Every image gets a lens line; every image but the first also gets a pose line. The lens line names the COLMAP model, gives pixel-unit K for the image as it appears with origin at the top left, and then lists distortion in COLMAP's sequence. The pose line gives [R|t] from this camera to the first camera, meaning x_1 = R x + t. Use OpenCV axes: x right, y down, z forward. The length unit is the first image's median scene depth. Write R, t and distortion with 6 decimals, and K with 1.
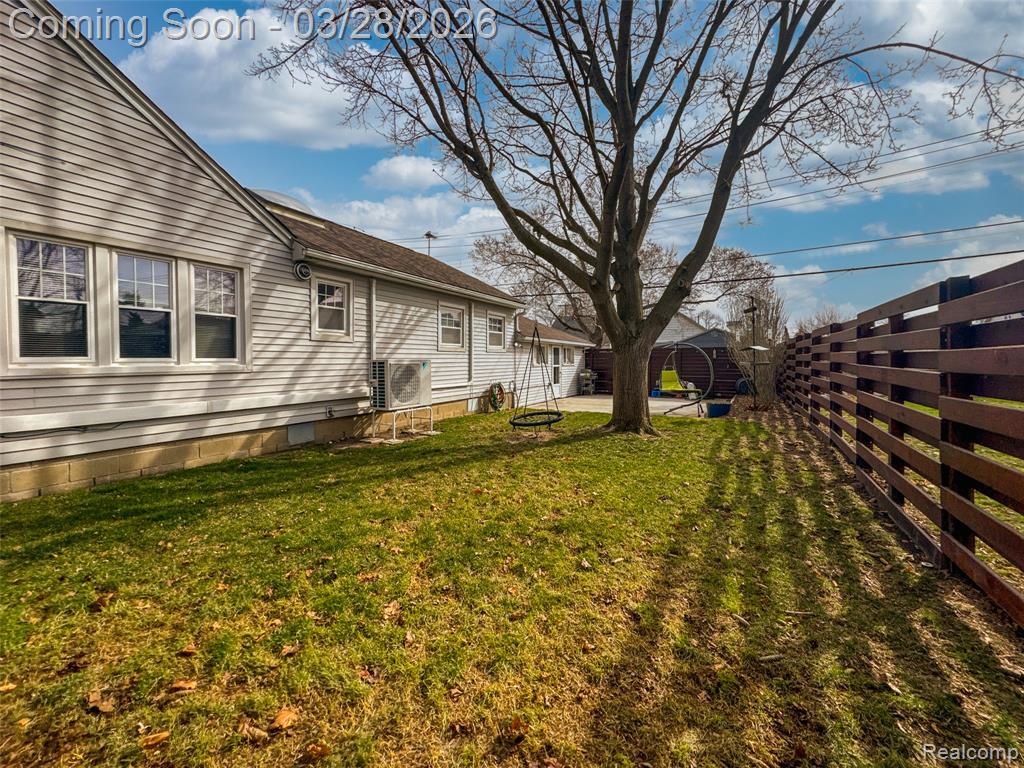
lens RADIAL K [[406.7, 0, 504.8], [0, 406.7, 379.6], [0, 0, 1]] dist [-0.000308, -0.000152]
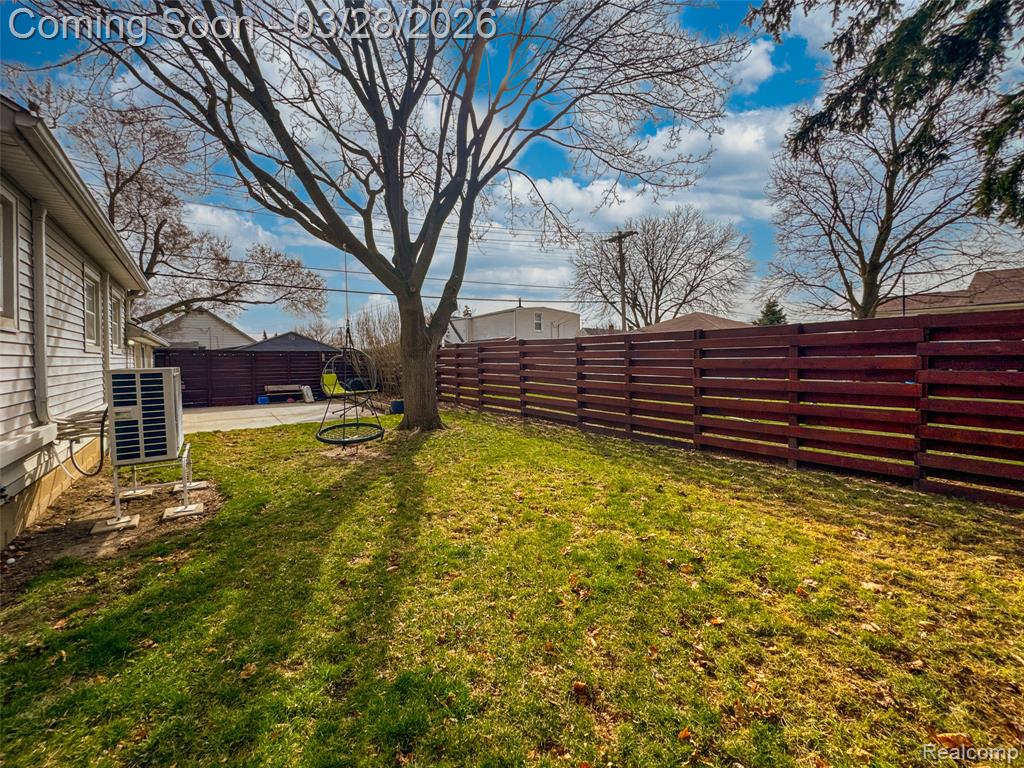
lens RADIAL K [[406.7, 0, 504.8], [0, 406.7, 379.6], [0, 0, 1]] dist [-0.000308, -0.000152]
pose [[0.426269, -0.033615, 0.903972, -1.016595], [0.031478, 0.999255, 0.022314, -0.030085], [-0.904049, 0.018944, 0.427009, 0.634361]]
